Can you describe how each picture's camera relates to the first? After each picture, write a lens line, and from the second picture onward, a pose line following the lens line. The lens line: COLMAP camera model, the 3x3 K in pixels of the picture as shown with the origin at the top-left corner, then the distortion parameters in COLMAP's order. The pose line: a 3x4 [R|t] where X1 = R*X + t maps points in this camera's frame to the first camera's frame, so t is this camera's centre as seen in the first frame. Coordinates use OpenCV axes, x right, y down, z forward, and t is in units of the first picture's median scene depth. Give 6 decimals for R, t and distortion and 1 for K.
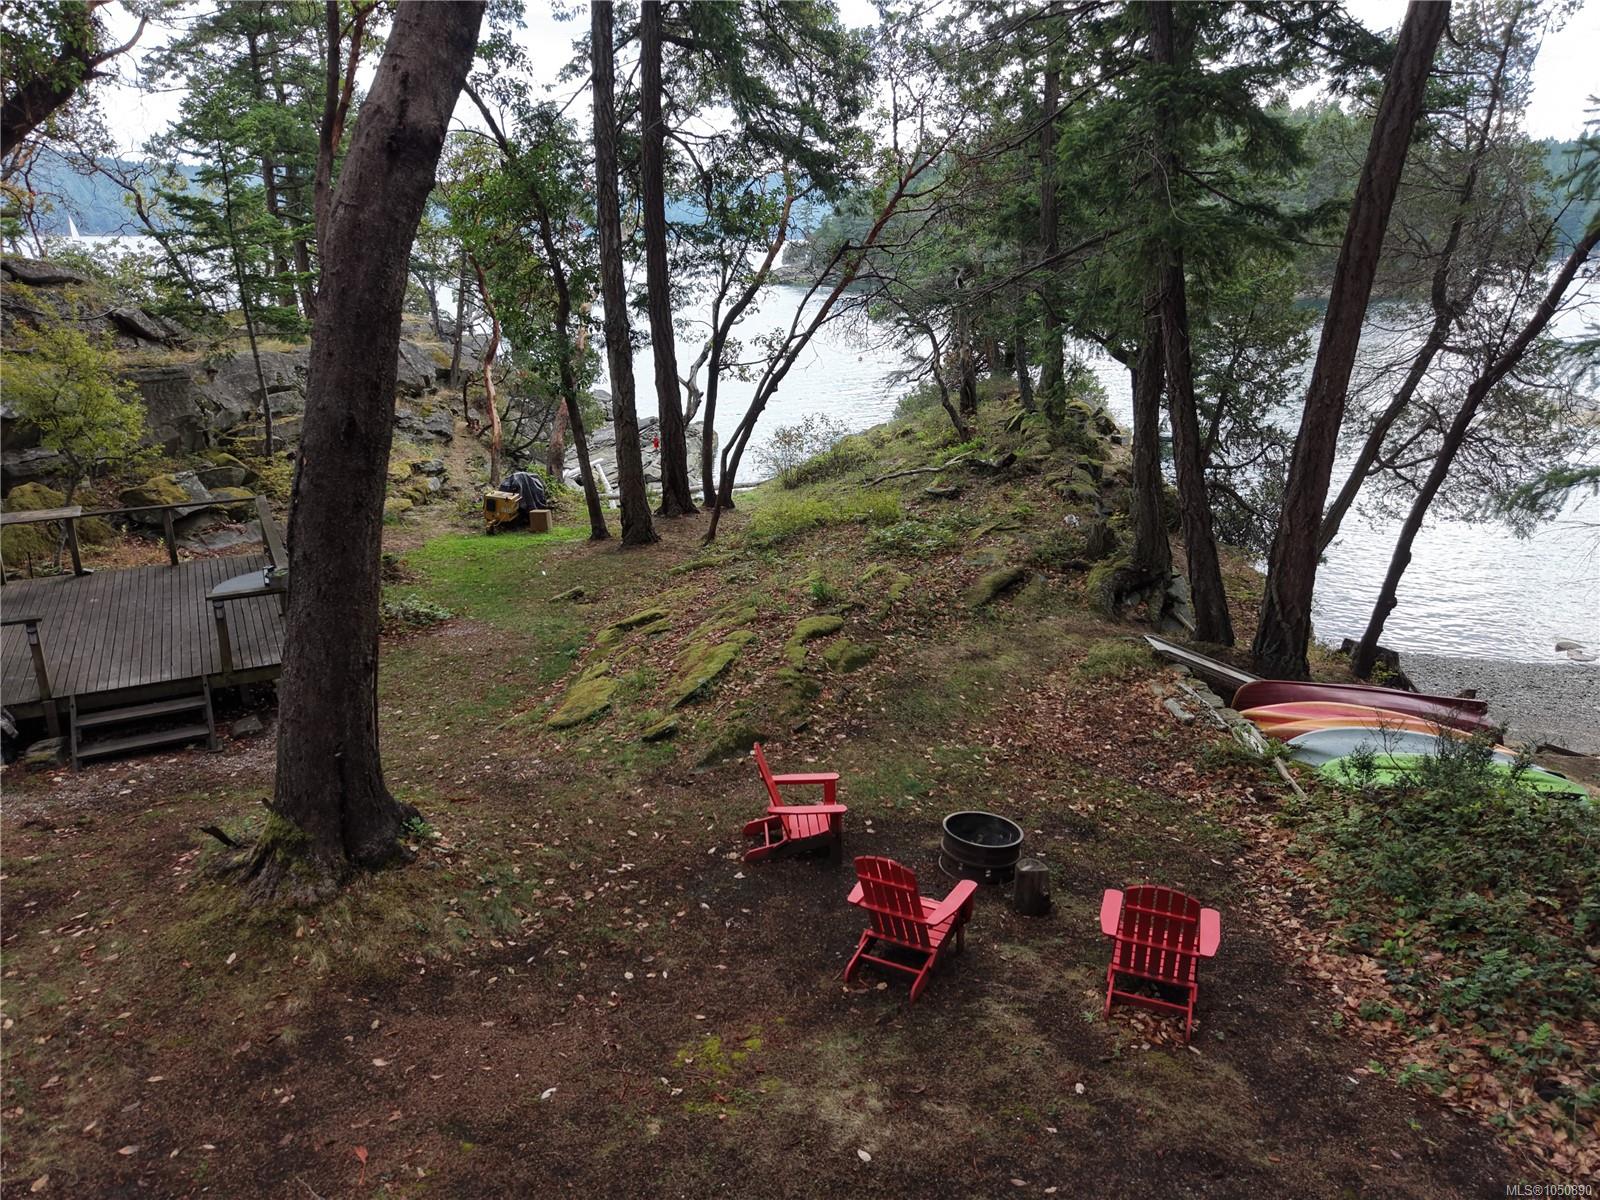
lens RADIAL K [[1071.3, 0, 799.5], [0, 1071.3, 601.2], [0, 0, 1]] dist [0.029934, -0.029598]
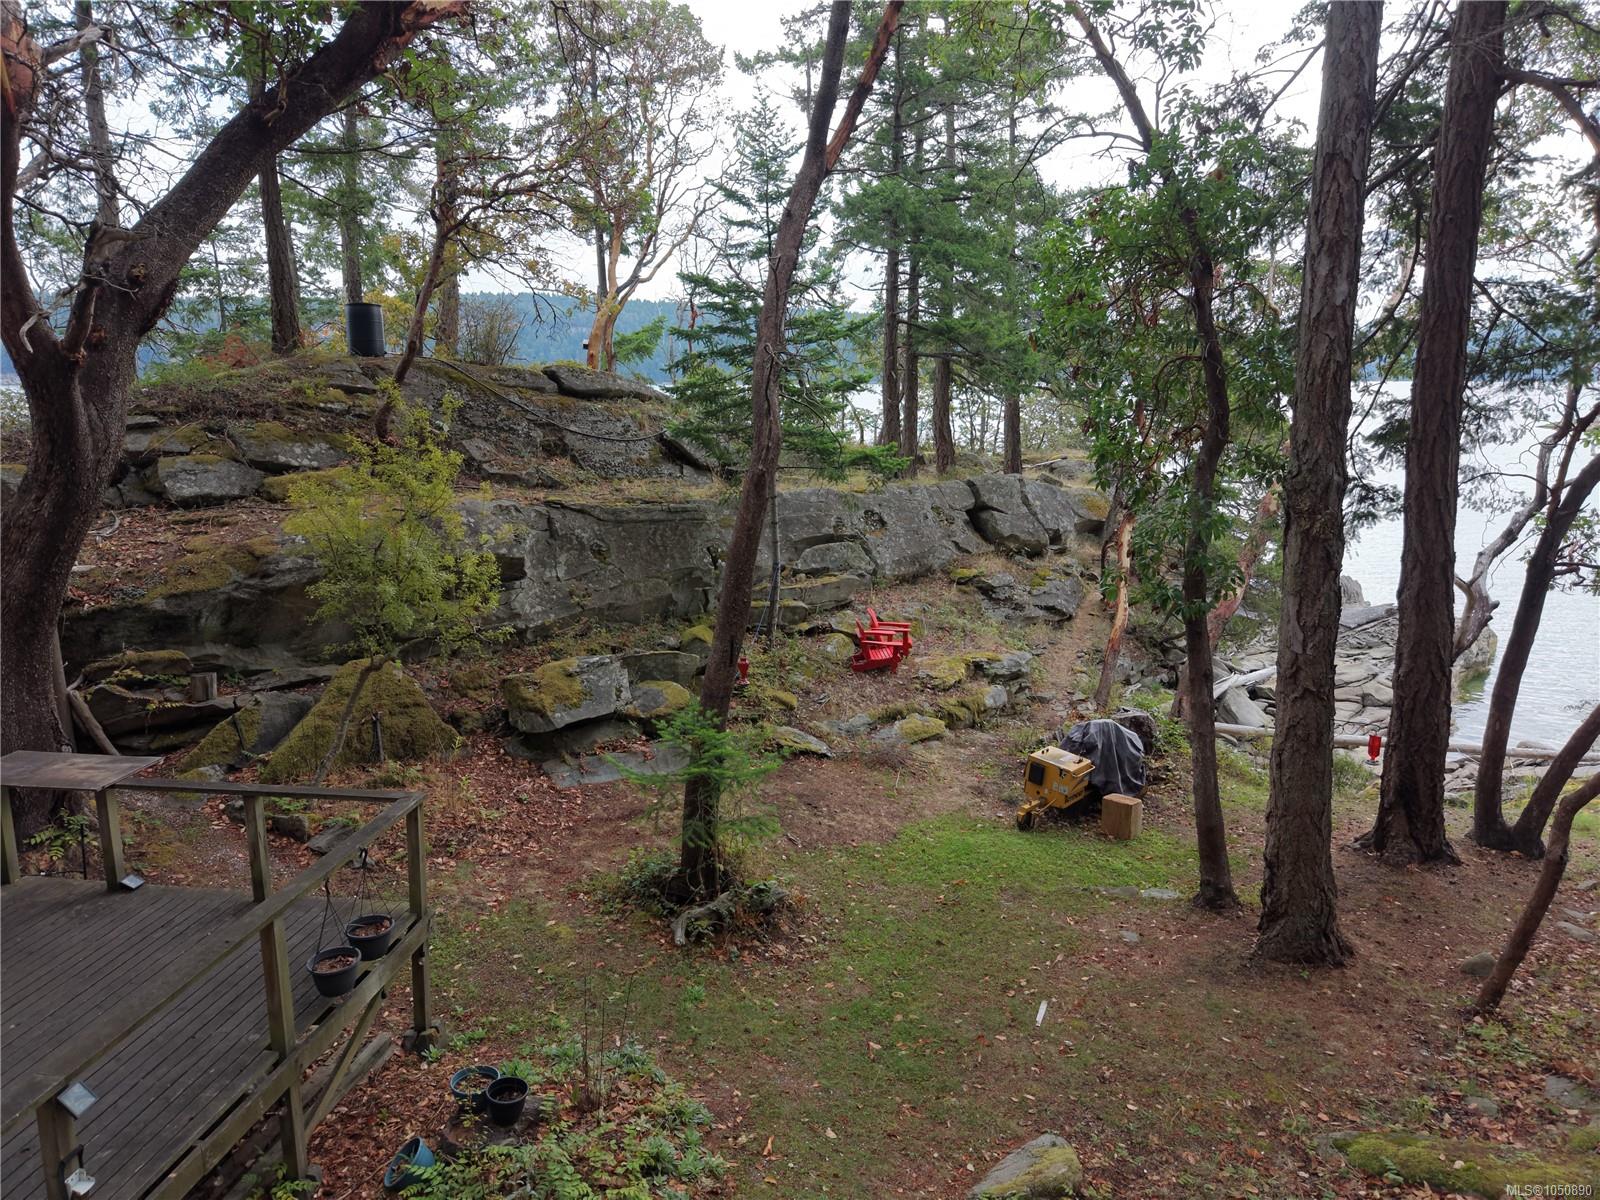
lens RADIAL K [[1071.3, 0, 802.8], [0, 1071.3, 607.1], [0, 0, 1]] dist [0.029934, -0.029598]
pose [[0.799255, 0.118206, -0.589252, -0.057028], [-0.188231, 0.980372, -0.058647, -0.110240], [0.570754, 0.157790, 0.805818, 0.423316]]
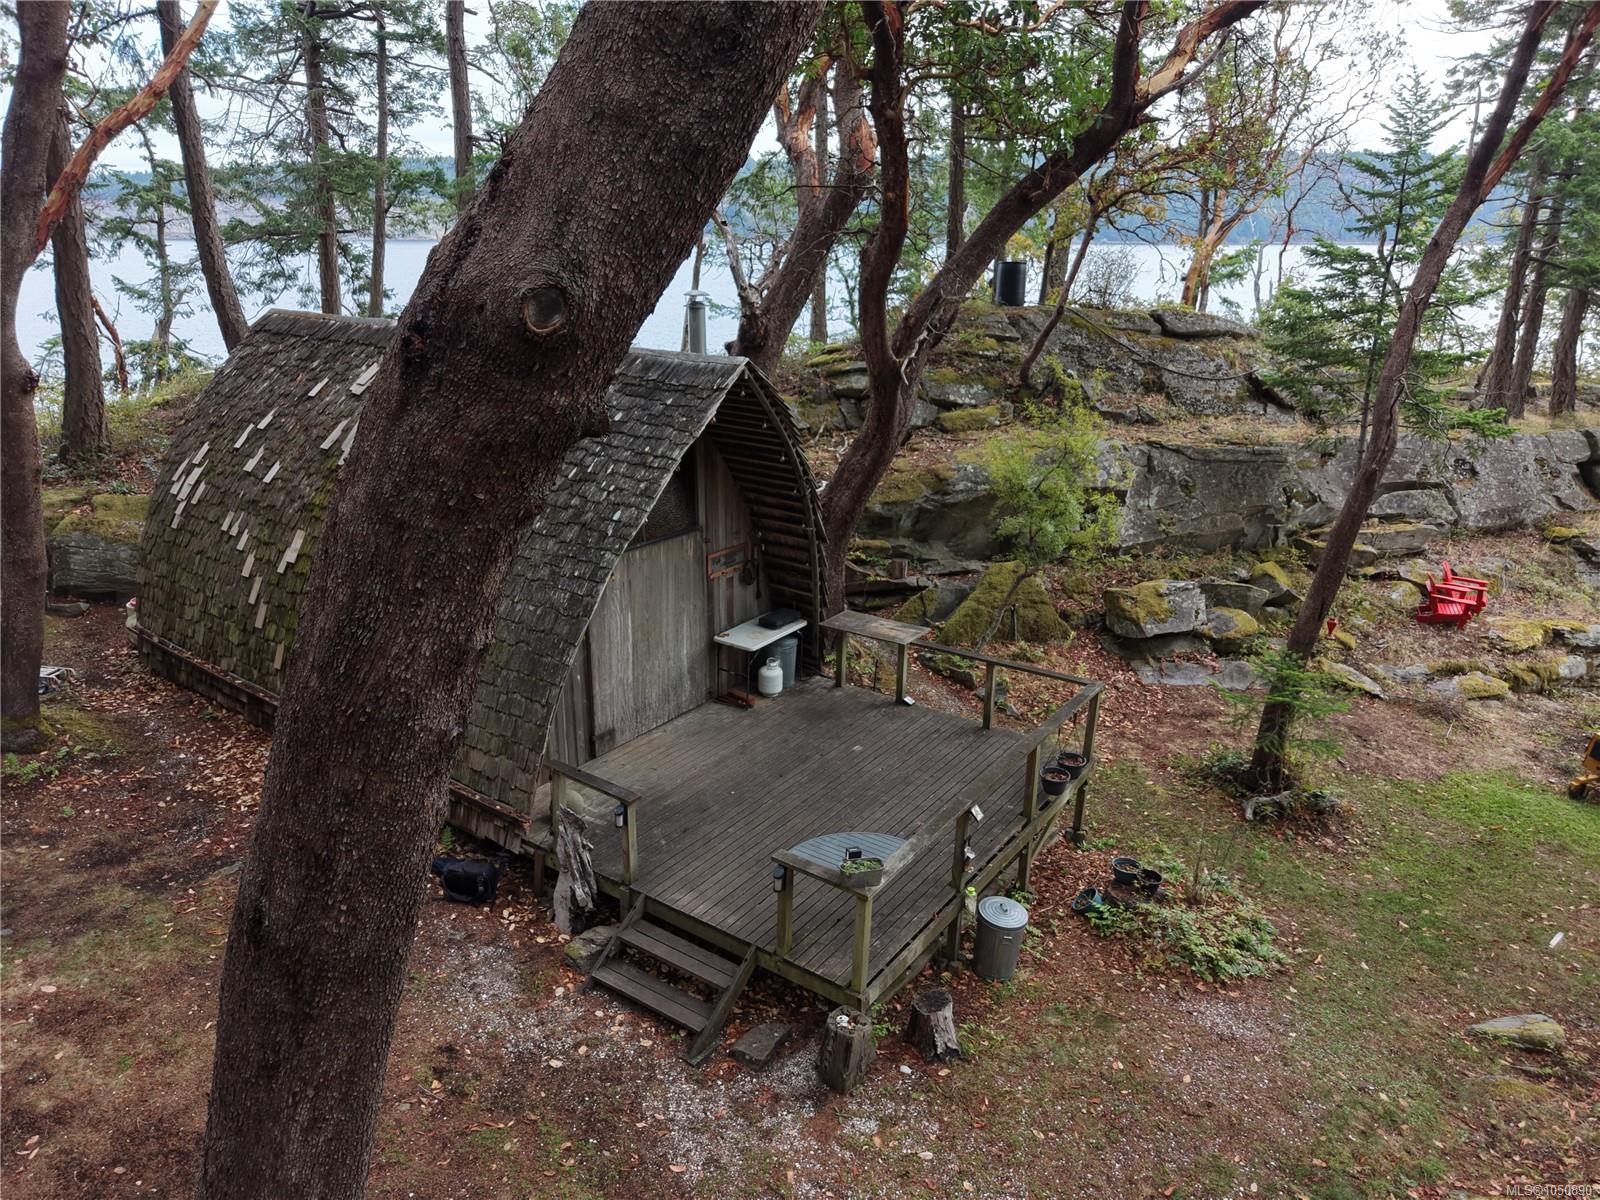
lens RADIAL K [[1071.3, 0, 793.6], [0, 1071.3, 605.0], [0, 0, 1]] dist [0.029934, -0.029598]
pose [[0.431492, 0.287547, -0.855062, 0.012714], [-0.290465, 0.941648, 0.170086, -0.128045], [0.854075, 0.174975, 0.489836, 0.274727]]
